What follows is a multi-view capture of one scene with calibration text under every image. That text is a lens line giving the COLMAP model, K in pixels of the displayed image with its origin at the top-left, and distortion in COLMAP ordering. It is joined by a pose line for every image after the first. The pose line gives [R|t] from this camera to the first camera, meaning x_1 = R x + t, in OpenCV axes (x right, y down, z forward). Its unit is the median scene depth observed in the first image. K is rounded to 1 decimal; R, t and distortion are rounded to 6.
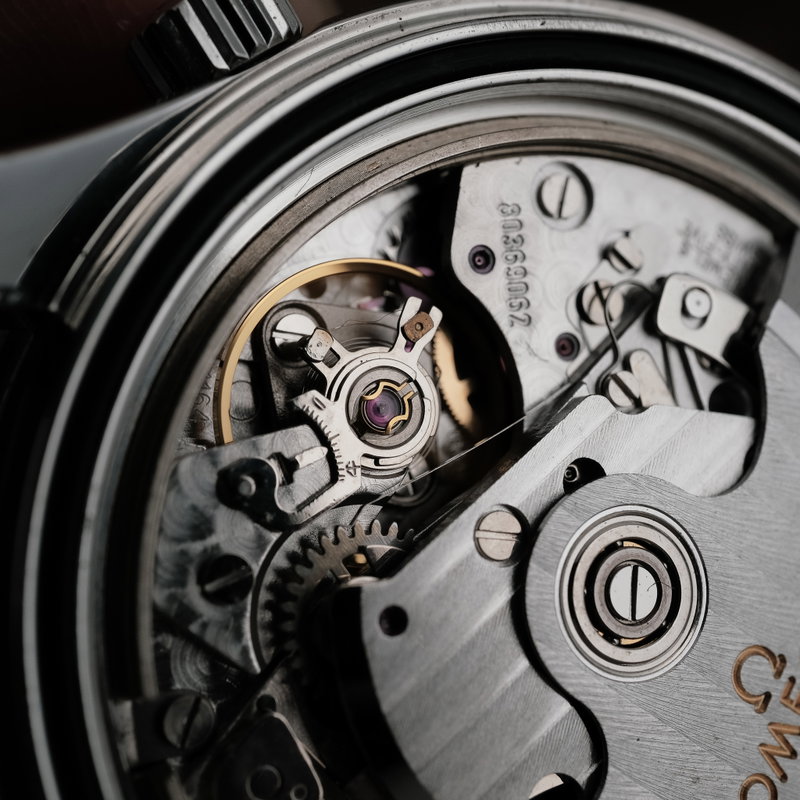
lens RADIAL K [[1399.9, 0, 400.2], [0, 1399.9, 401.5], [0, 0, 1]] dist [0.033252, 0.000000]
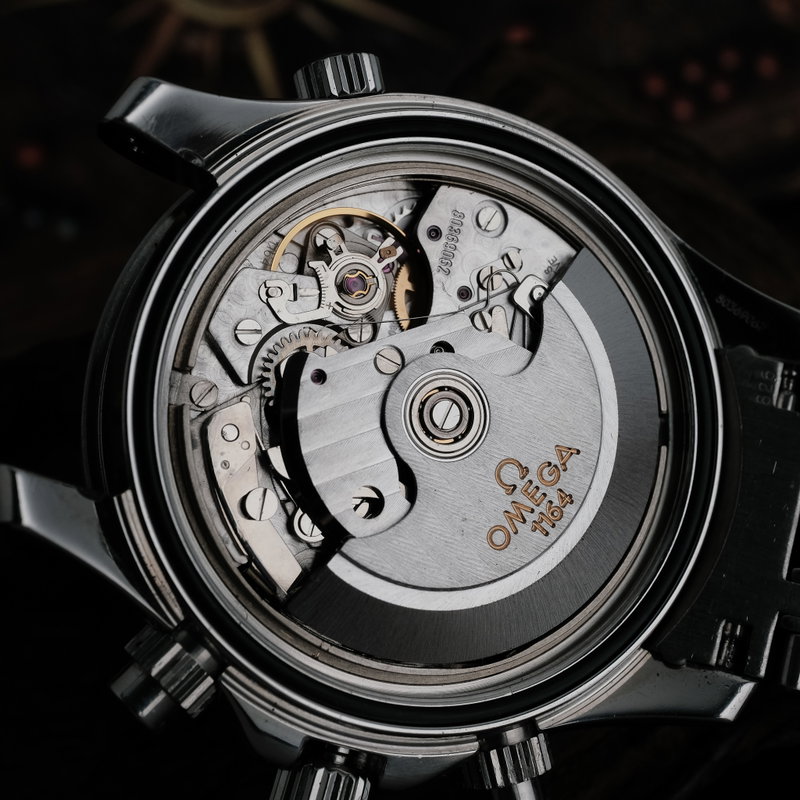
lens RADIAL K [[1399.9, 0, 399.4], [0, 1399.9, 398.7], [0, 0, 1]] dist [0.033252, 0.000000]
pose [[0.940599, 0.316617, -0.122588, 0.324218], [-0.330651, 0.936223, -0.118982, 0.354425], [0.077098, 0.152448, 0.985300, -0.838202]]
